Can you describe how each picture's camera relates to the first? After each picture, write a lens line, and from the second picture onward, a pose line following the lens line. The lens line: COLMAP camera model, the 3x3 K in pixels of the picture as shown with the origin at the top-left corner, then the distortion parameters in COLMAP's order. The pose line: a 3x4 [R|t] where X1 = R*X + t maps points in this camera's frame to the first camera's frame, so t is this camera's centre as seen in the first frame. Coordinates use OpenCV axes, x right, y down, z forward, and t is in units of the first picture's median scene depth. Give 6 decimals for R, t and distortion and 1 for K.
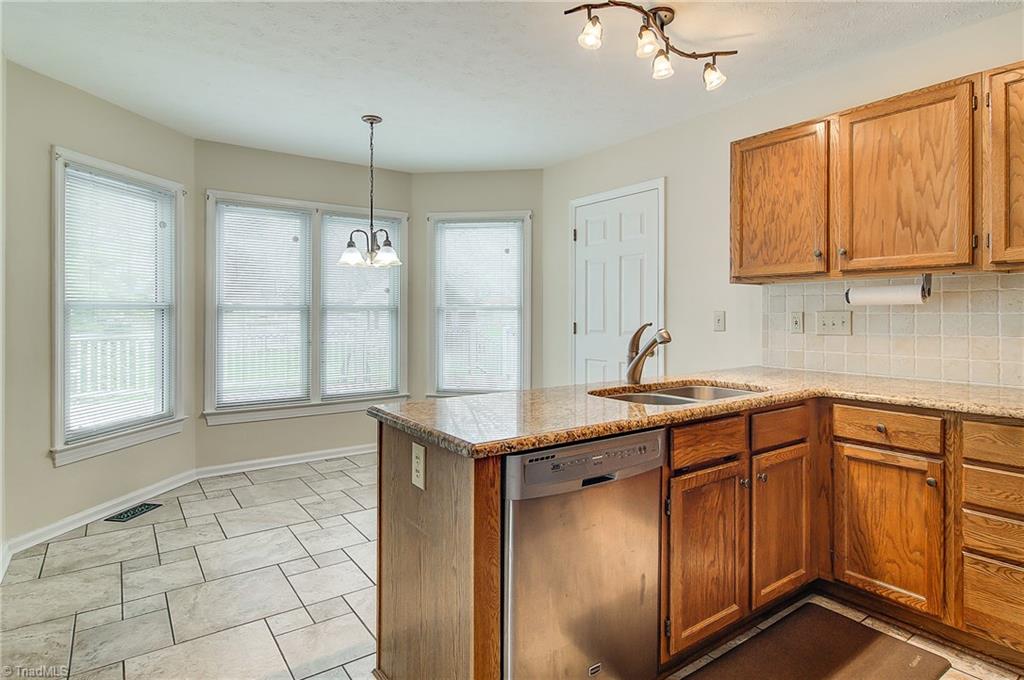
lens RADIAL K [[551.0, 0, 508.0], [0, 551.0, 310.6], [0, 0, 1]] dist [0.000414, -0.000161]
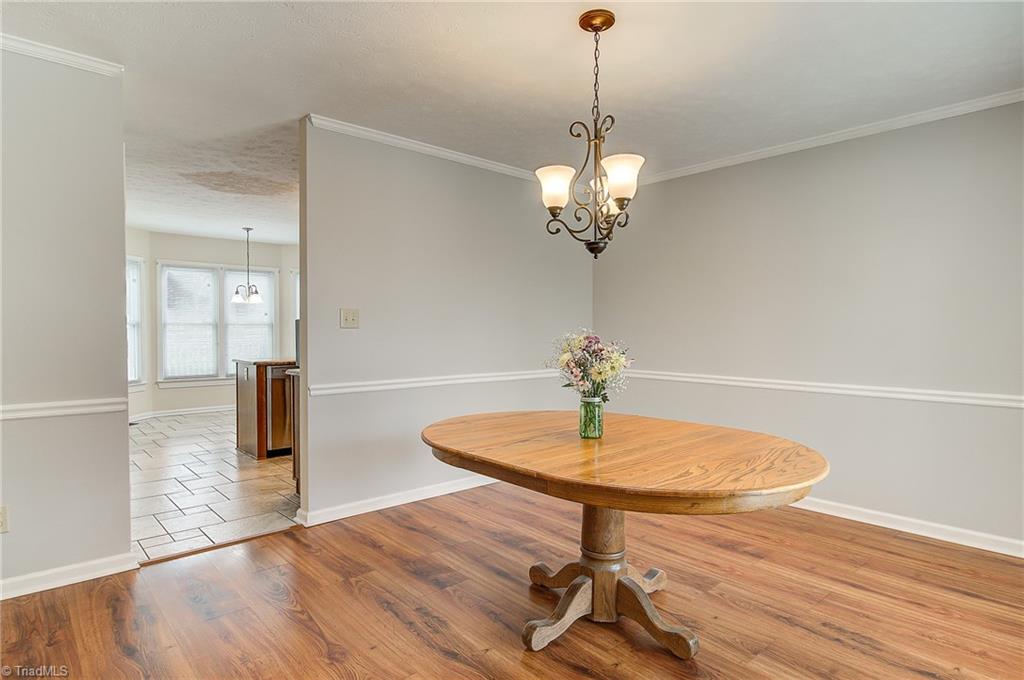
lens RADIAL K [[551.0, 0, 508.3], [0, 551.0, 344.0], [0, 0, 1]] dist [0.000414, -0.000161]
pose [[0.992886, -0.001798, 0.119052, 0.402766], [-0.002094, 0.999468, 0.032558, -0.000584], [-0.119047, -0.032576, 0.992354, -0.982711]]
